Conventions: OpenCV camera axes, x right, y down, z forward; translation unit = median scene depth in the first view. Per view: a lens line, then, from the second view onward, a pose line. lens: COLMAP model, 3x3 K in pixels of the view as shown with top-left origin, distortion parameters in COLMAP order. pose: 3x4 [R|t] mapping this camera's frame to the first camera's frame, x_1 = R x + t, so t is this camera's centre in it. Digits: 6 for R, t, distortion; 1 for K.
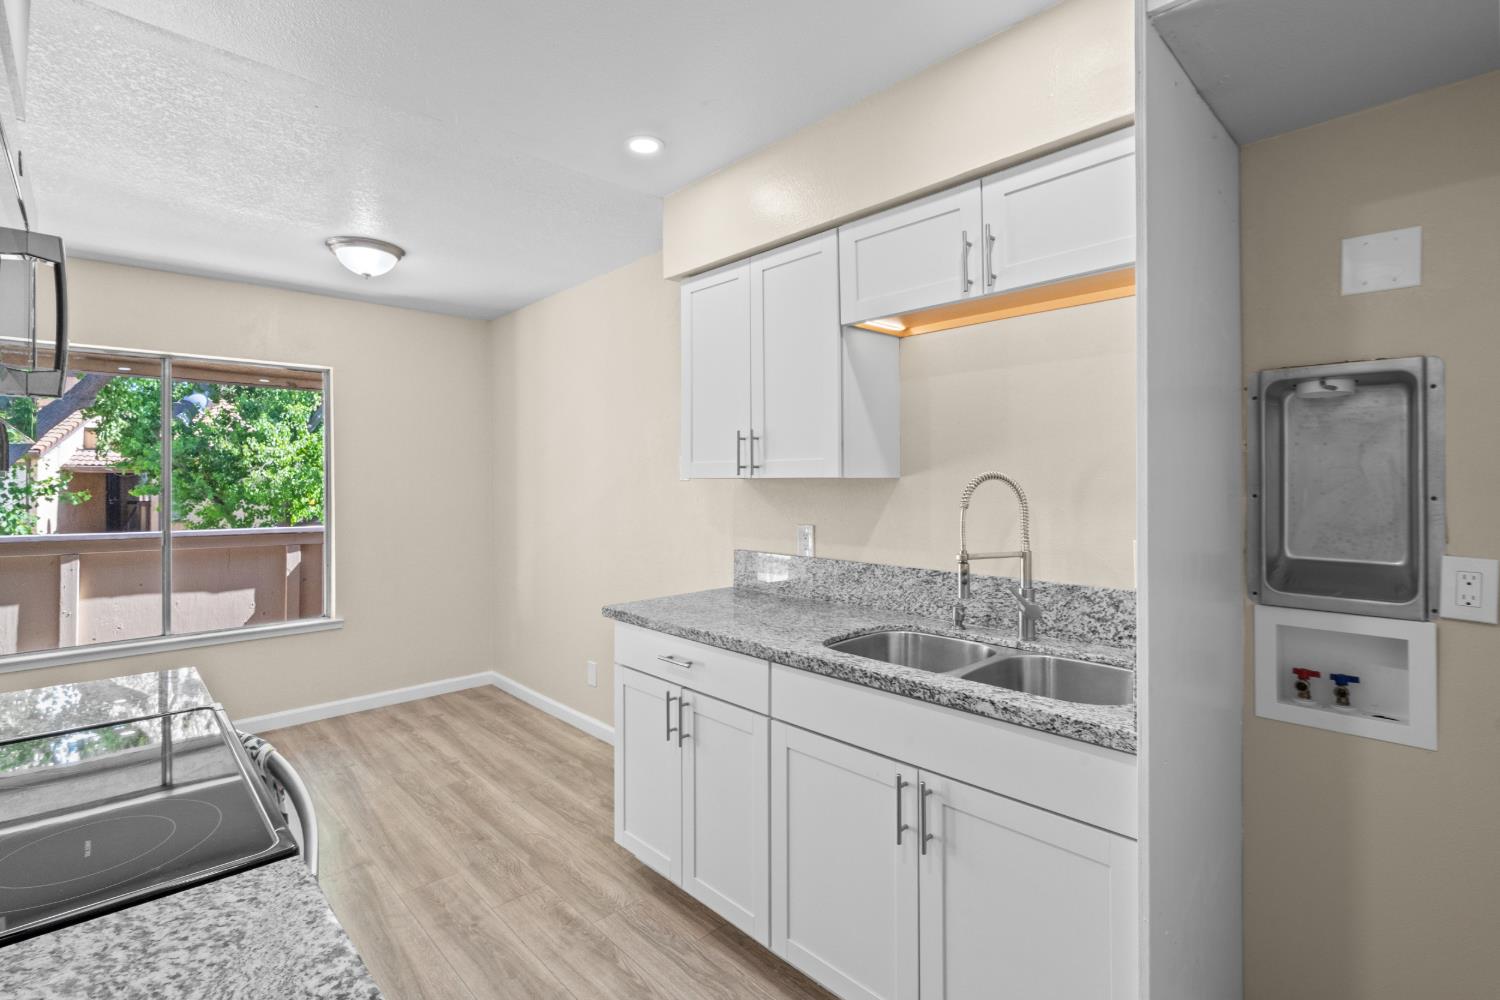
lens RADIAL K [[699.9, 0, 734.3], [0, 699.9, 476.0], [0, 0, 1]] dist [-0.001239, -0.000029]
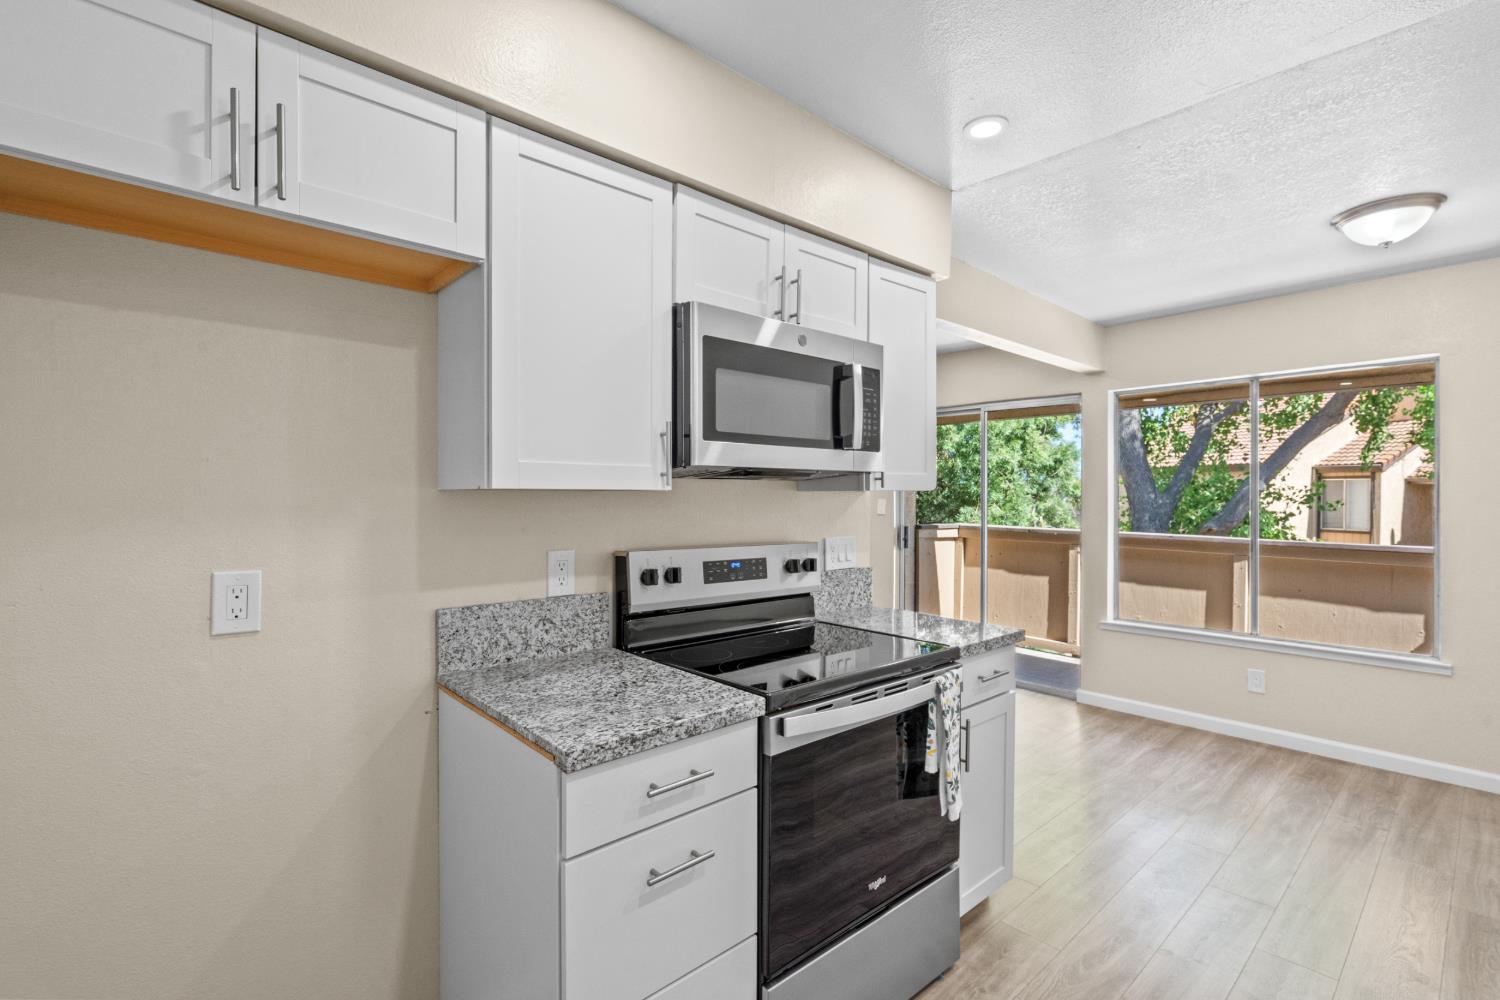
lens RADIAL K [[690.5, 0, 748.3], [0, 690.5, 485.9], [0, 0, 1]] dist [-0.001198, -0.000189]
pose [[-0.002651, -0.008216, -0.999963, 0.319156], [0.004444, 0.999956, -0.008227, 0.003068], [0.999987, -0.004465, -0.002614, 0.264189]]
